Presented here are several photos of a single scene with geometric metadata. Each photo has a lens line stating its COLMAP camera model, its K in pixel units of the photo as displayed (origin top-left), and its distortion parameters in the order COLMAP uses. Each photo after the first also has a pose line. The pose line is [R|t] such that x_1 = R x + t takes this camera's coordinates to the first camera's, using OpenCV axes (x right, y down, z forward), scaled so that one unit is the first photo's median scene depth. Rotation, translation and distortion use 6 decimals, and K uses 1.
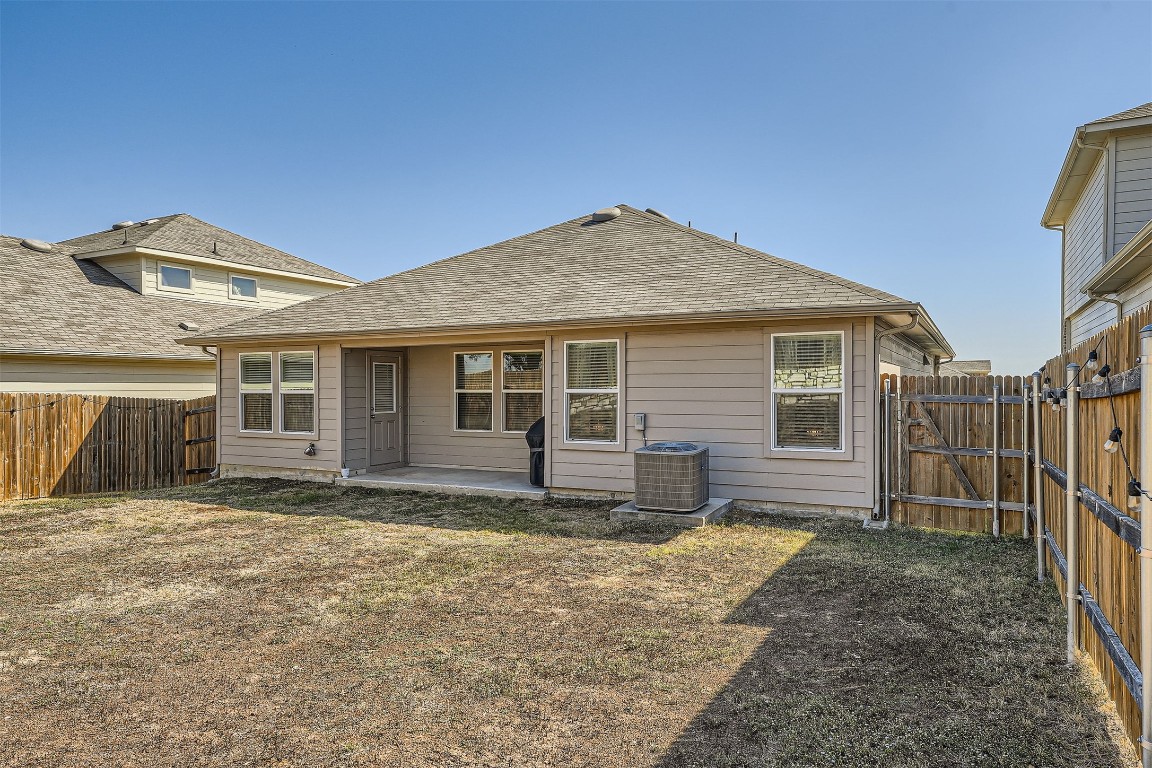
lens RADIAL K [[753.6, 0, 576.0], [0, 753.6, 384.0], [0, 0, 1]] dist [0.004695, 0.001936]
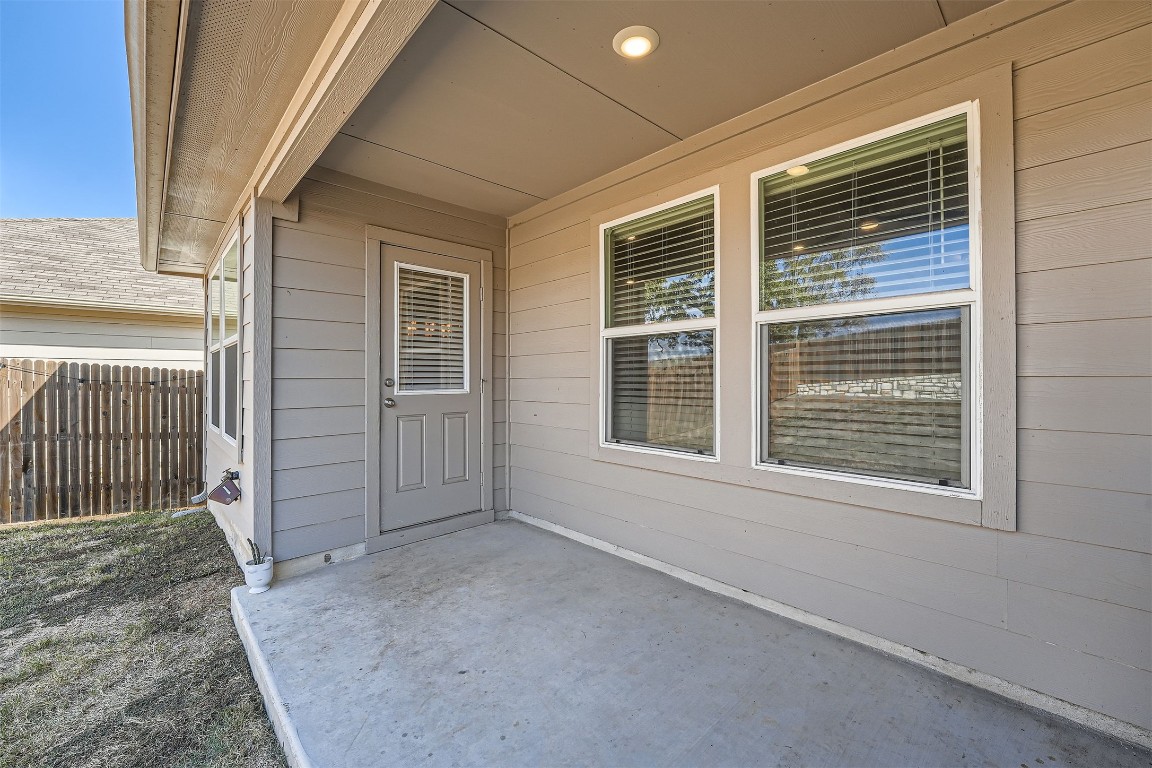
lens RADIAL K [[466.1, 0, 579.0], [0, 466.1, 375.7], [0, 0, 1]] dist [-0.001154, -0.000057]
pose [[0.945824, -0.002835, -0.324669, -0.102558], [0.001429, 0.999989, -0.004567, 0.030754], [0.324678, 0.003856, 0.945817, 0.808322]]
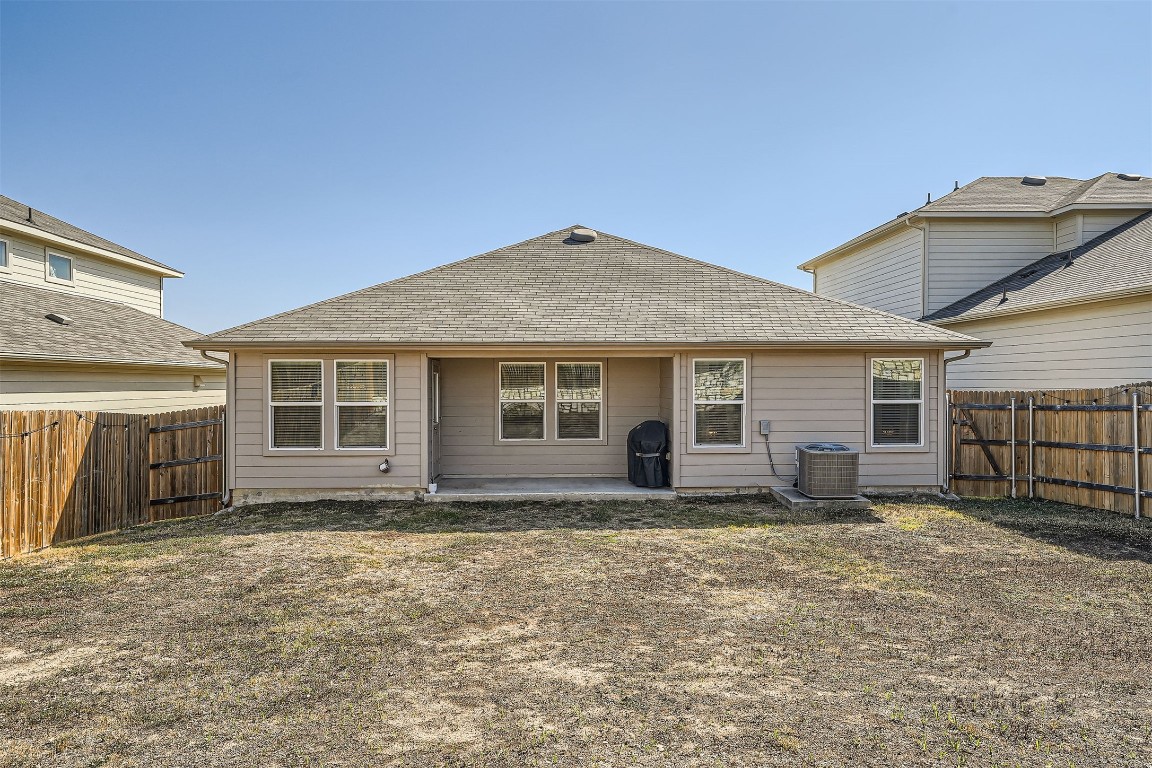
lens RADIAL K [[753.6, 0, 576.0], [0, 753.6, 384.0], [0, 0, 1]] dist [0.004695, 0.001936]
pose [[0.869615, 0.001342, 0.493729, -0.587226], [-0.003320, 0.999990, 0.003129, -0.017258], [-0.493720, -0.004360, 0.869610, 0.075232]]
